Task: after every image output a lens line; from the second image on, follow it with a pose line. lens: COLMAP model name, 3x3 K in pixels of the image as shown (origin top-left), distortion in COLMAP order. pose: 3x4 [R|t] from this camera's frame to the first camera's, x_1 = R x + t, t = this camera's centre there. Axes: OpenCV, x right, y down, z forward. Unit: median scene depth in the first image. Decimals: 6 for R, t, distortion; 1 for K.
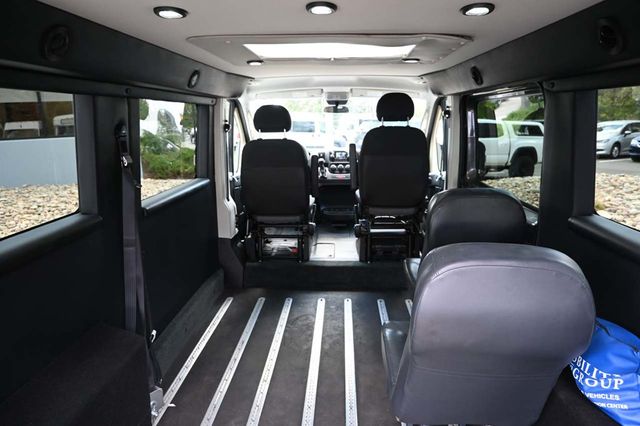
lens RADIAL K [[434.6, 0, 320.0], [0, 434.6, 213.0], [0, 0, 1]] dist [-0.004723, -0.000990]
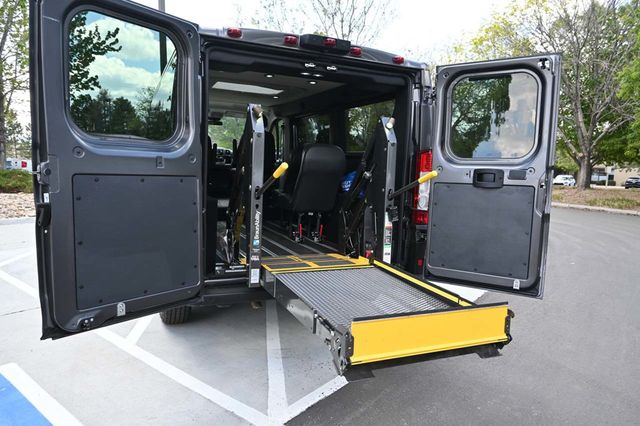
lens RADIAL K [[433.7, 0, 320.0], [0, 433.7, 213.0], [0, 0, 1]] dist [-0.002678, -0.001518]
pose [[0.888924, -0.005623, 0.458020, -0.435234], [0.051209, 0.994876, -0.087174, 0.317179], [-0.455183, 0.100946, 0.884657, -0.726833]]
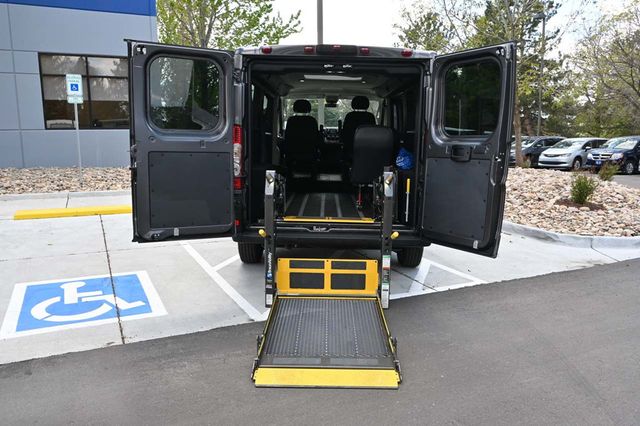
lens RADIAL K [[491.4, 0, 320.0], [0, 491.4, 213.0], [0, 0, 1]] dist [-0.006566, -0.002802]
pose [[0.998907, 0.023775, 0.040232, -0.099027], [-0.021426, 0.998097, -0.057829, 0.401694], [-0.041530, 0.056904, 0.997516, -1.246289]]
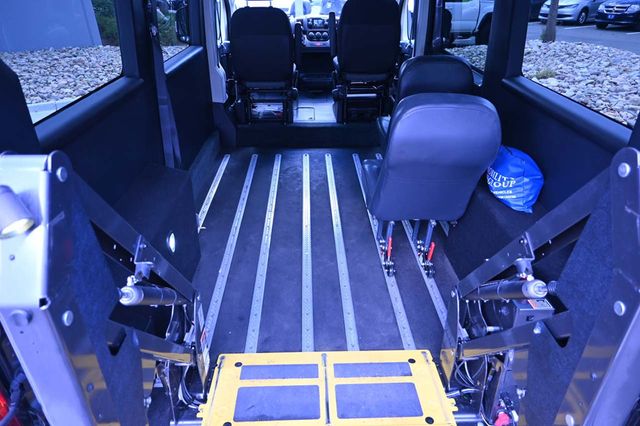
lens RADIAL K [[434.6, 0, 320.0], [0, 434.6, 213.0], [0, 0, 1]] dist [-0.004723, -0.000990]
pose [[0.996603, -0.026846, 0.077852, -0.051909], [0.003493, 0.958304, 0.285730, 0.011522], [-0.082277, -0.284487, 0.955143, -0.173213]]
